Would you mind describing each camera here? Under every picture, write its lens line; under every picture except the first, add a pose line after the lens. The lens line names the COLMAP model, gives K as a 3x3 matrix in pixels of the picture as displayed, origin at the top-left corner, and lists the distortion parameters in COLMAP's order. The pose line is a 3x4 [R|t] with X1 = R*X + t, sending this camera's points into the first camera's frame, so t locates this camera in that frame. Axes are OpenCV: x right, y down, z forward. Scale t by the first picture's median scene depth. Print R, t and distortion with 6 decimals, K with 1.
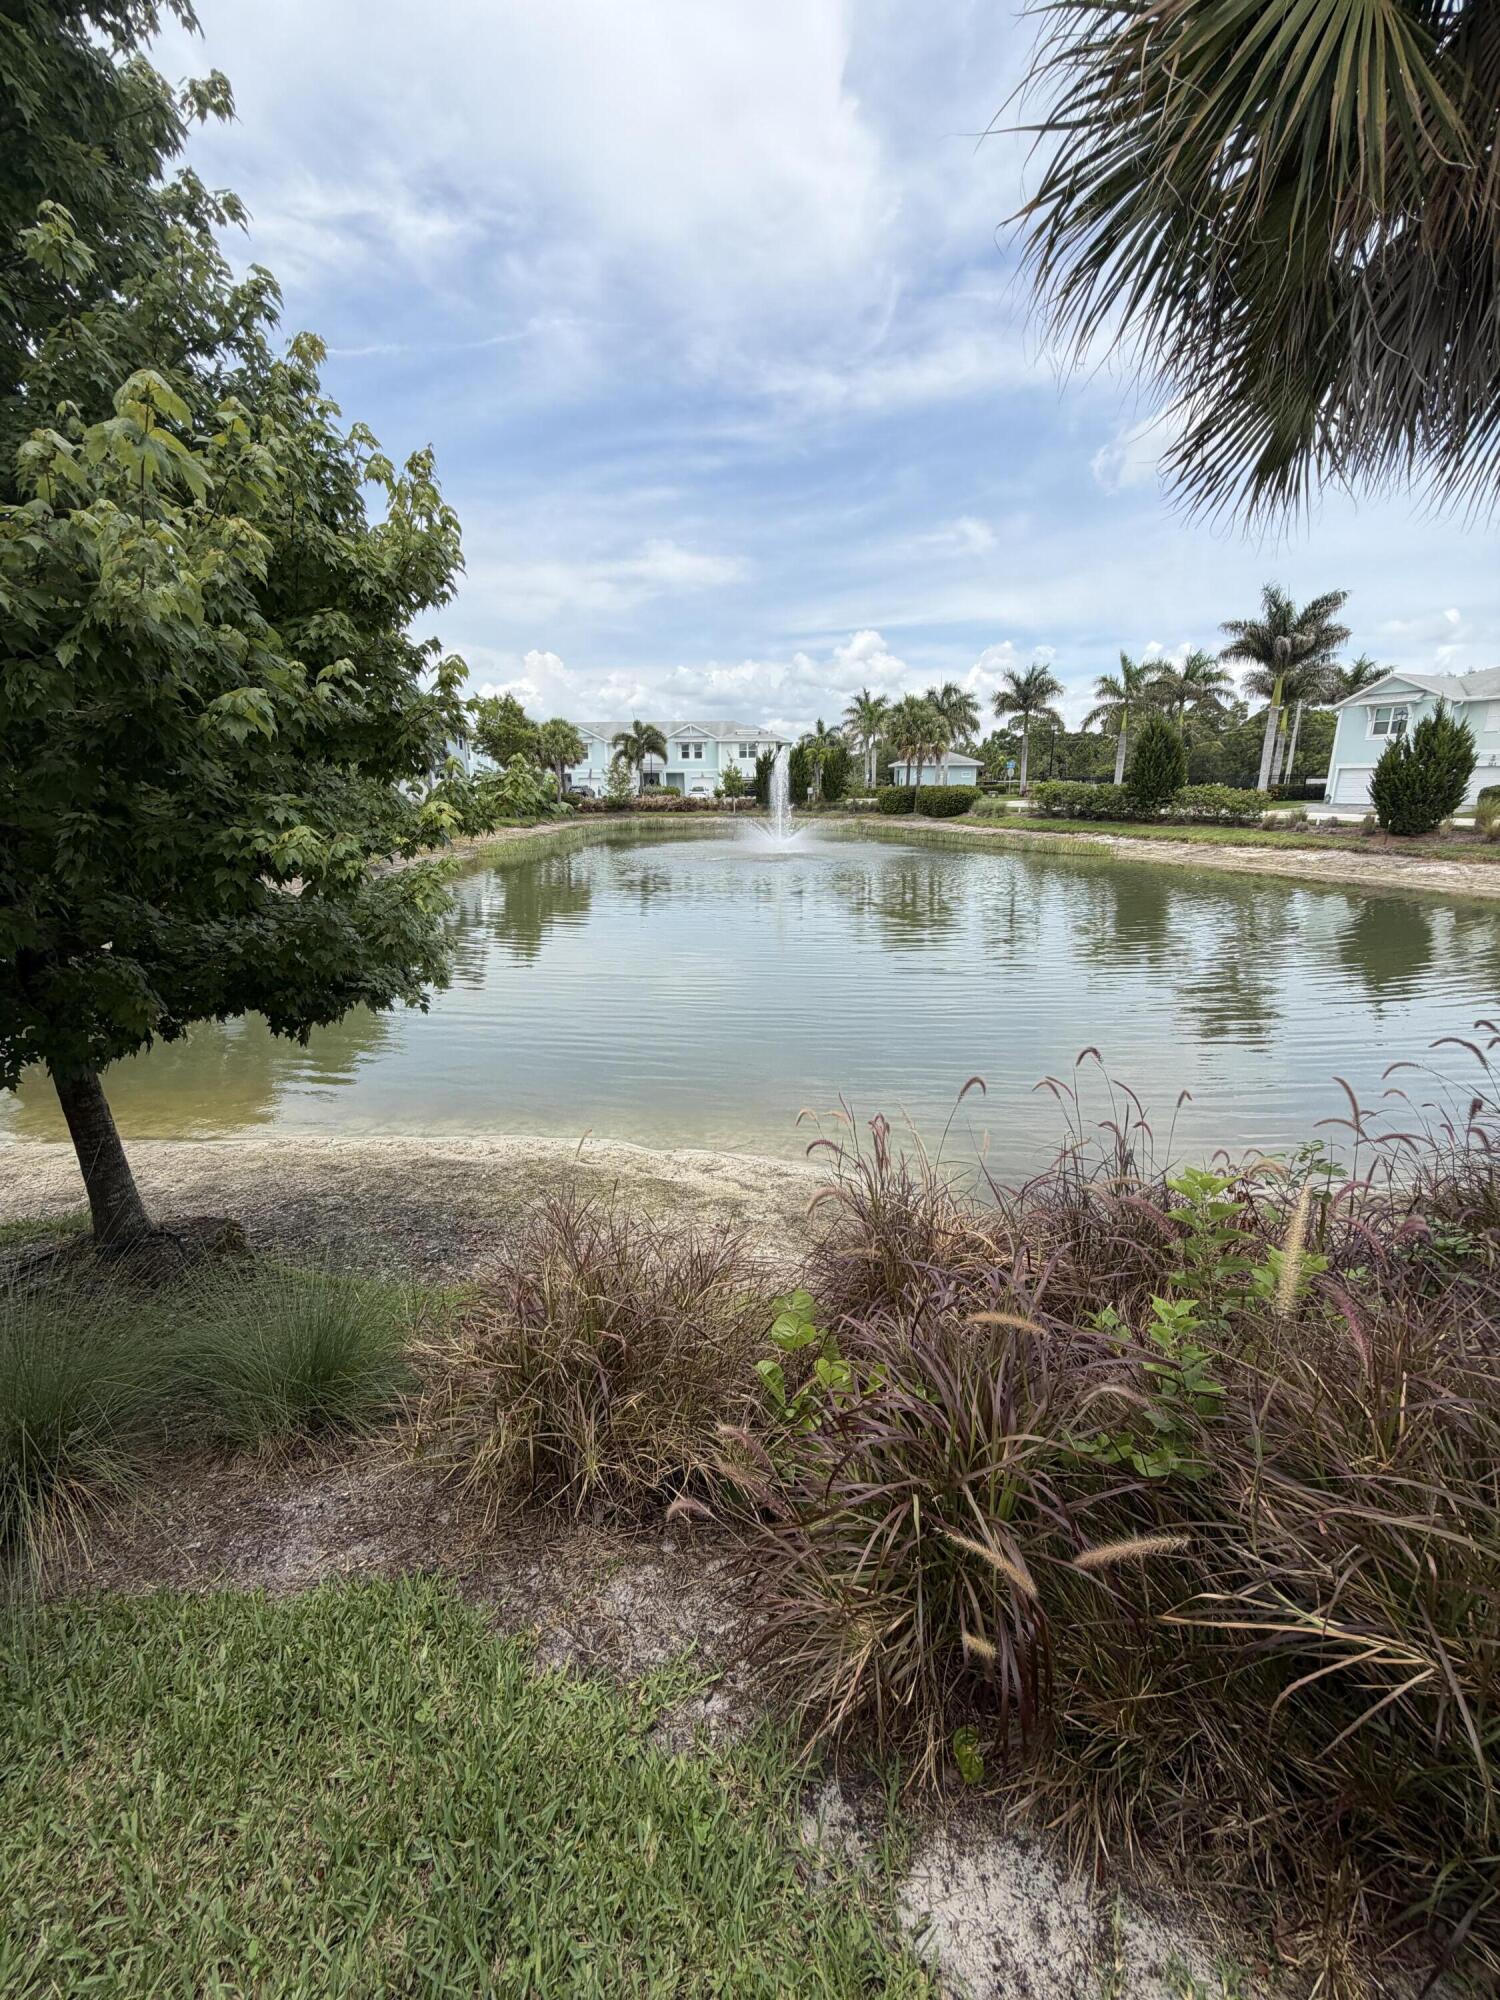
lens RADIAL K [[792.4, 0, 747.5], [0, 792.4, 989.3], [0, 0, 1]] dist [-0.001181, 0.000237]
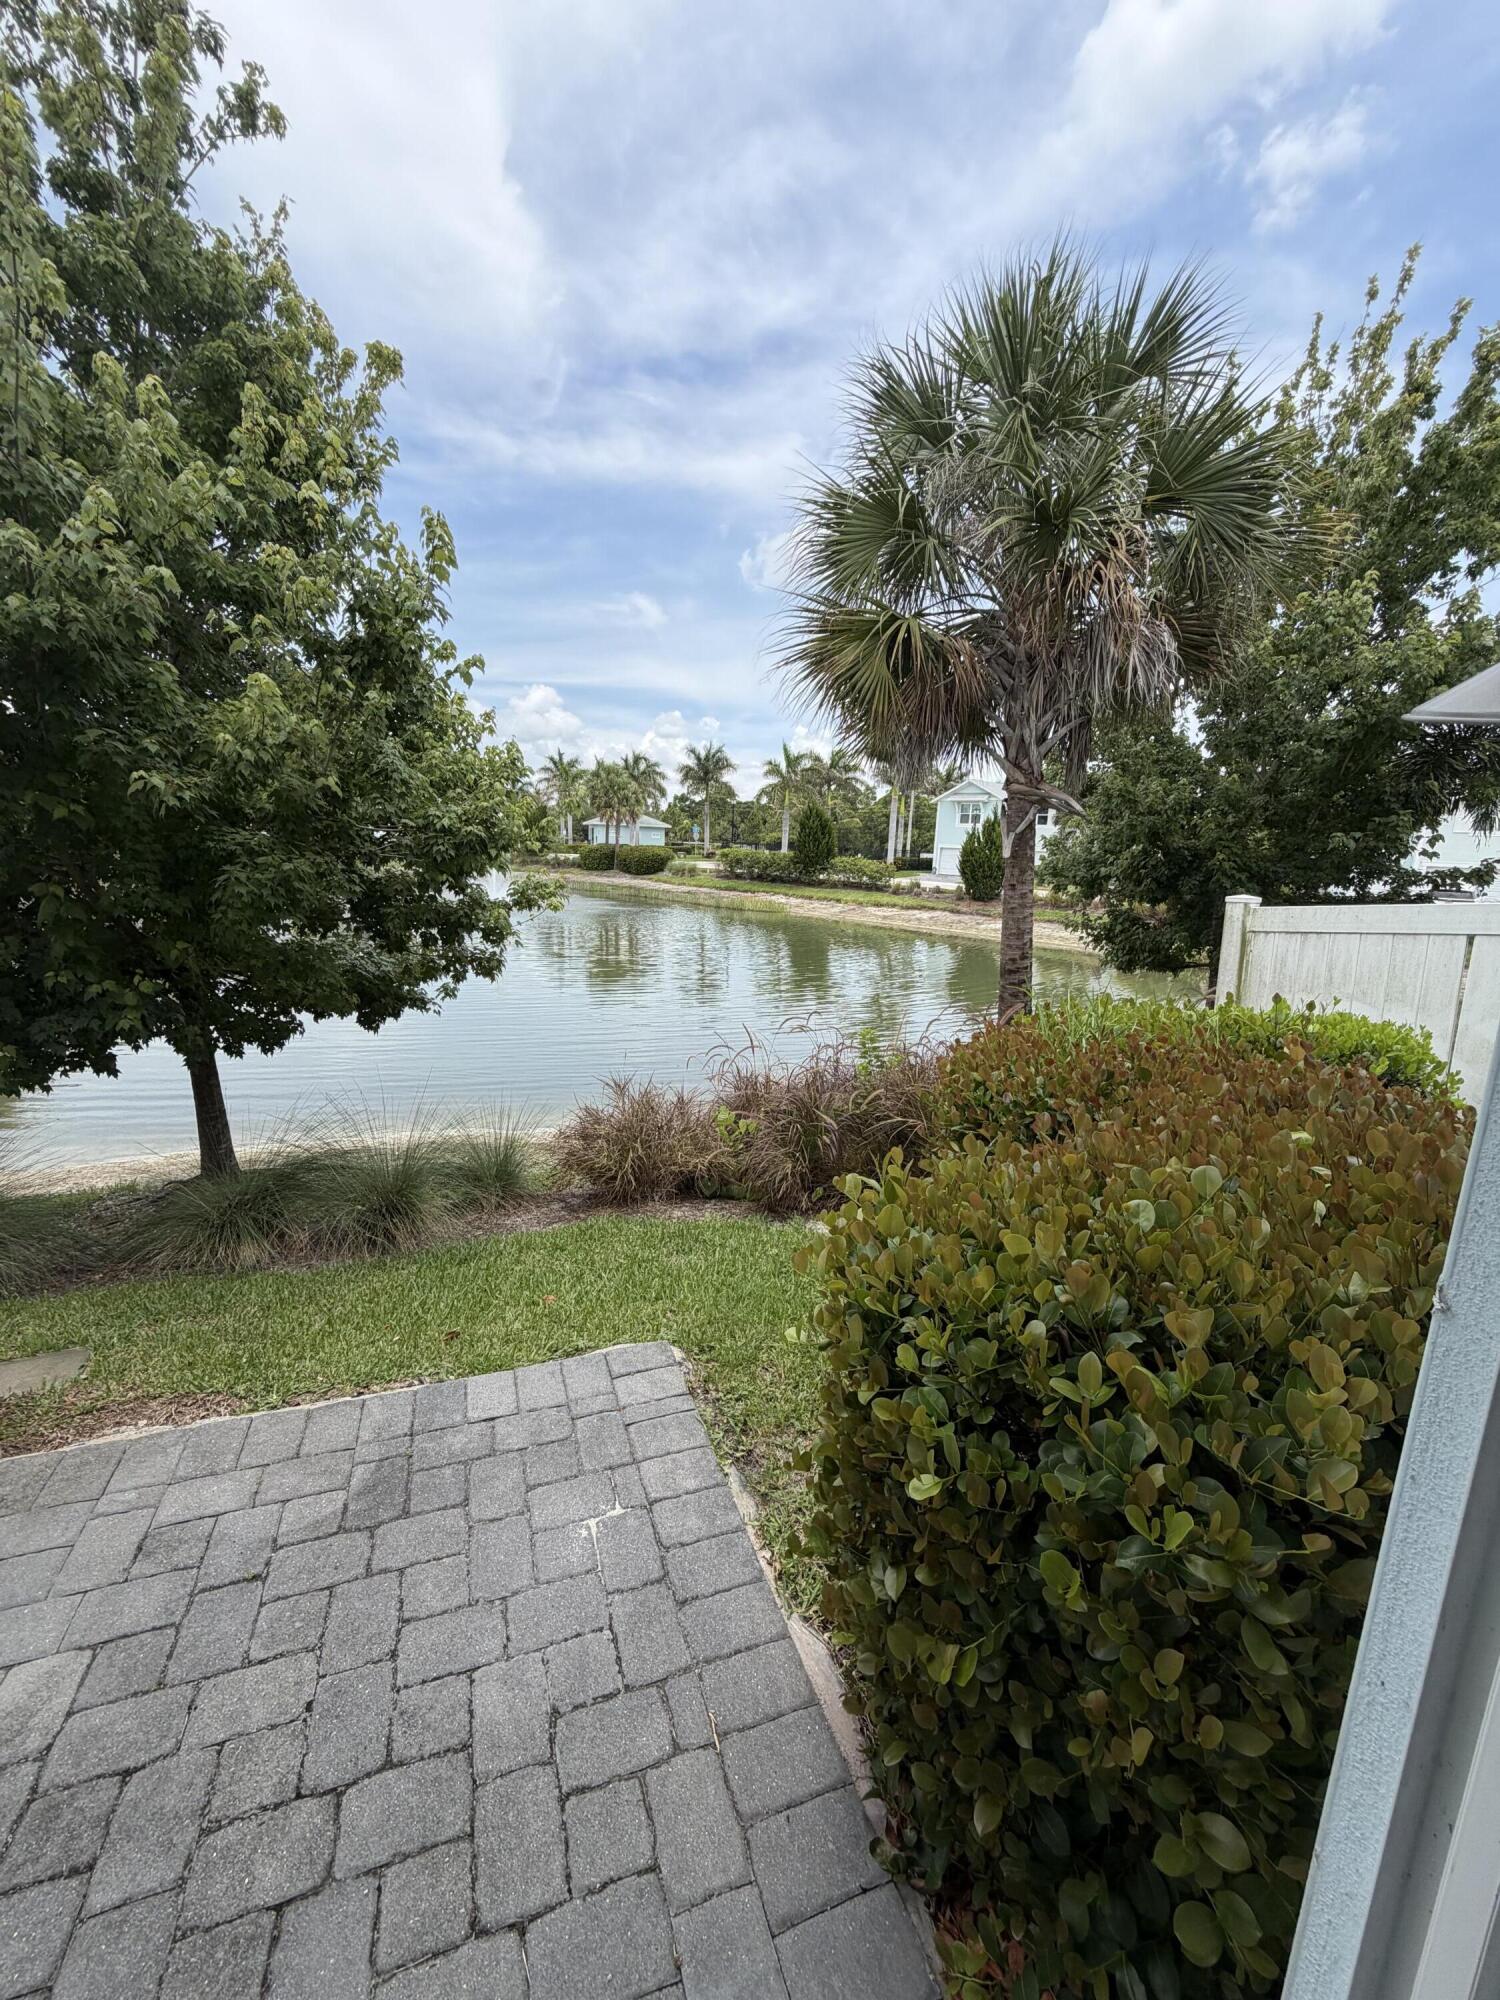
lens RADIAL K [[792.4, 0, 747.5], [0, 792.4, 989.3], [0, 0, 1]] dist [-0.001181, 0.000237]
pose [[0.926038, -0.024144, 0.376658, -0.031096], [0.048172, 0.997351, -0.054505, 0.006575], [-0.374344, 0.068618, 0.924748, -0.051724]]
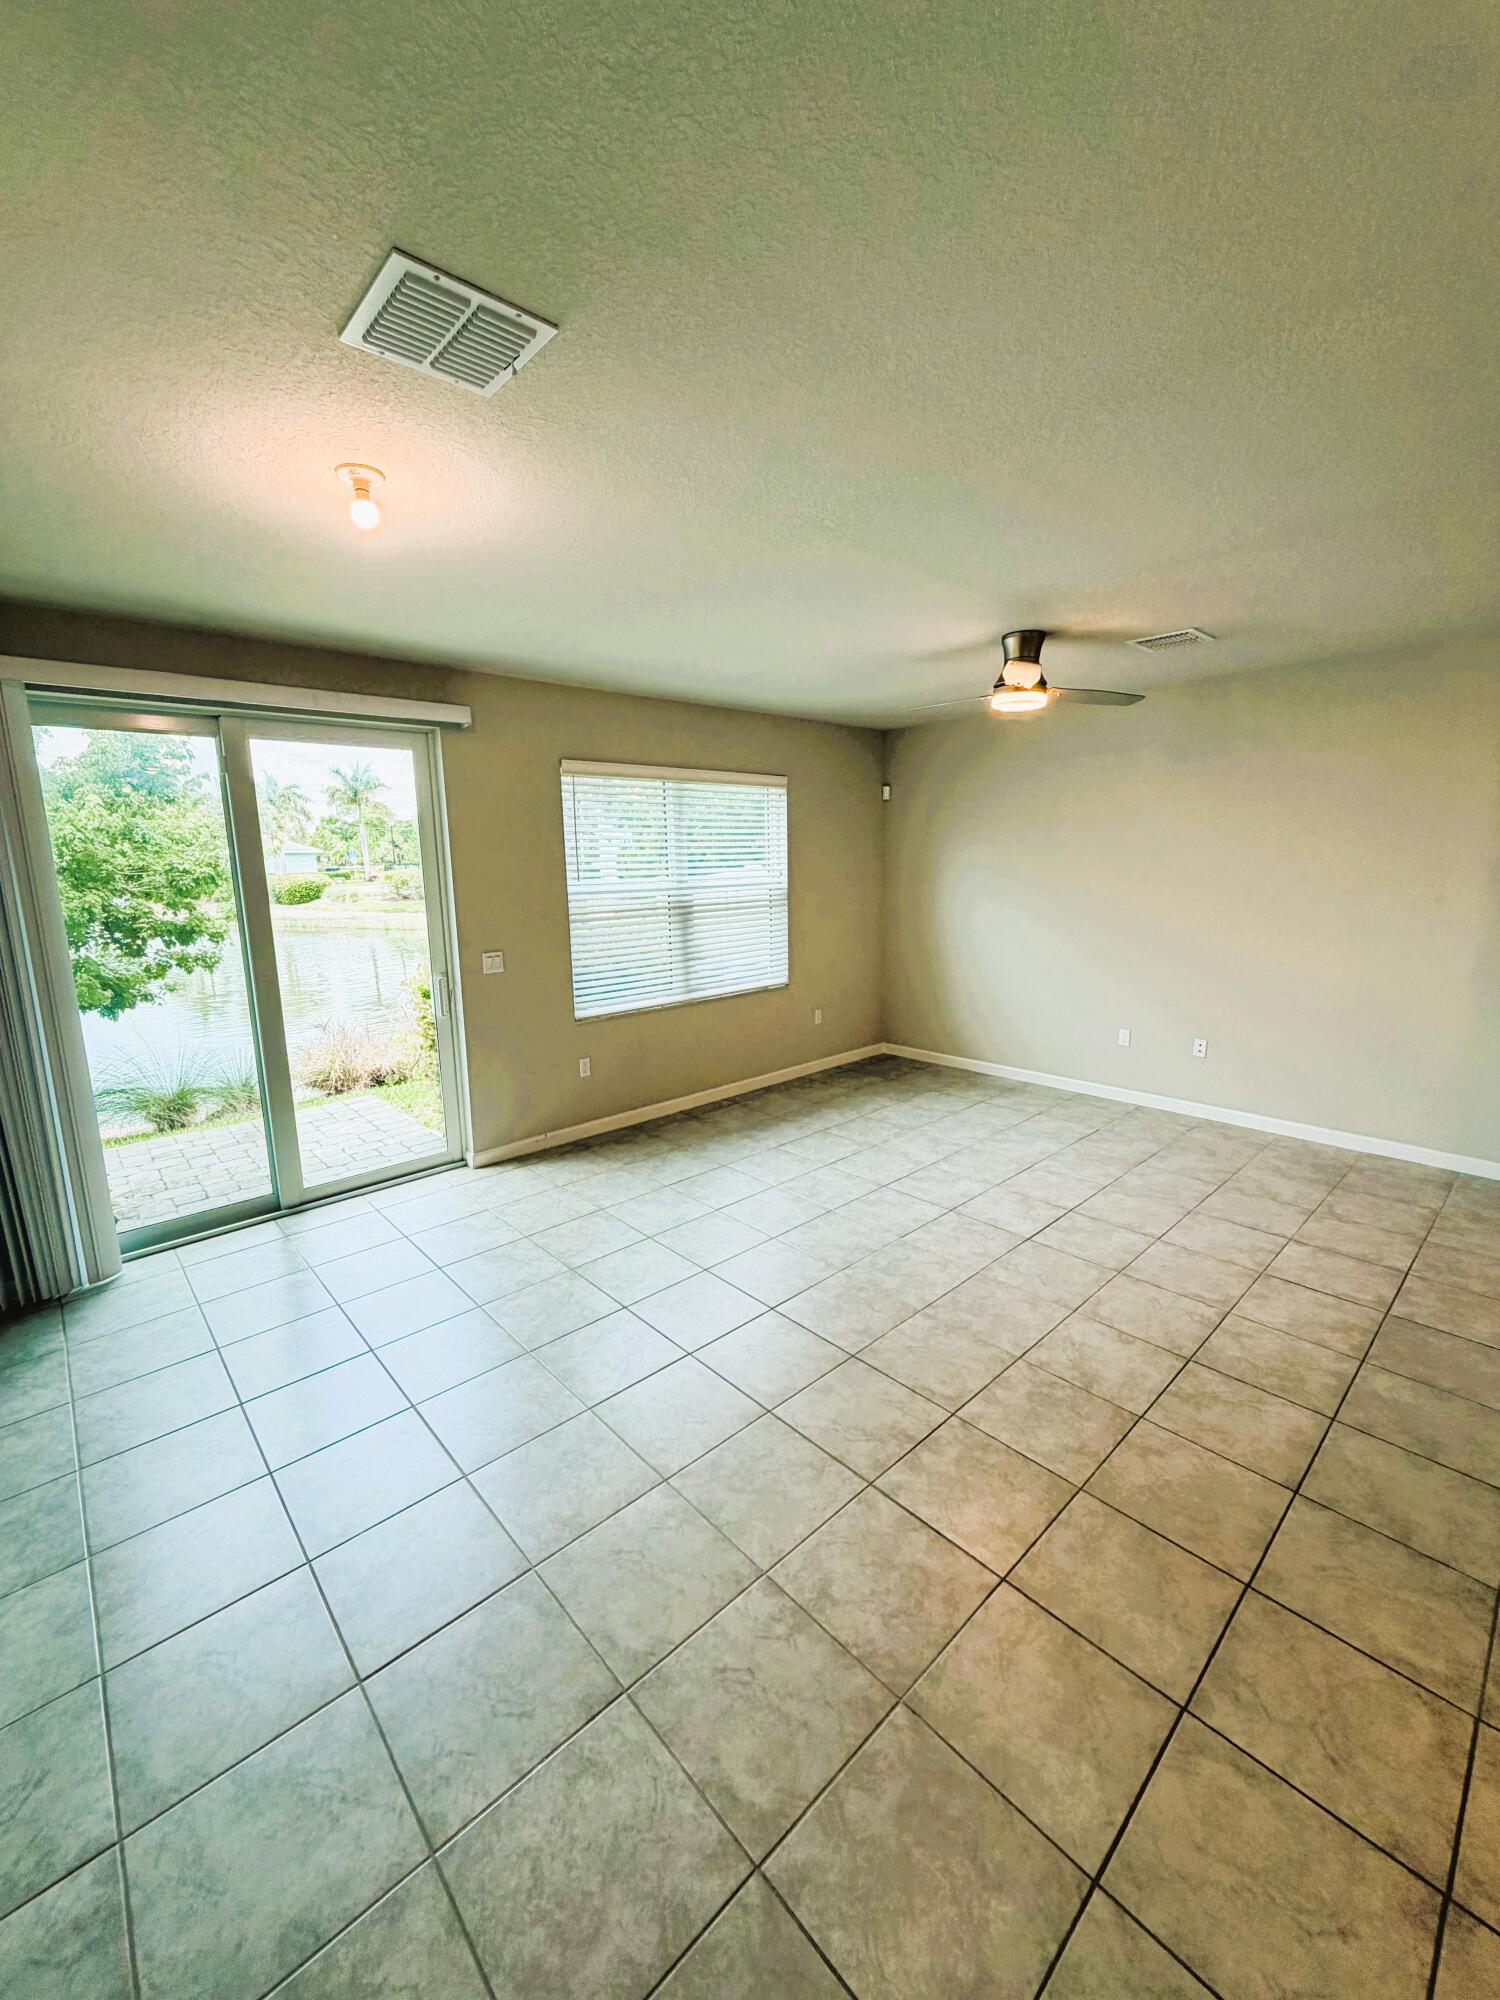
lens RADIAL K [[792.4, 0, 747.5], [0, 792.4, 989.3], [0, 0, 1]] dist [-0.001181, 0.000237]
pose [[0.713323, -0.124584, 0.689673, -0.055310], [0.191668, 0.981235, -0.020989, 0.024513], [-0.674116, 0.147160, 0.723817, -0.122140]]
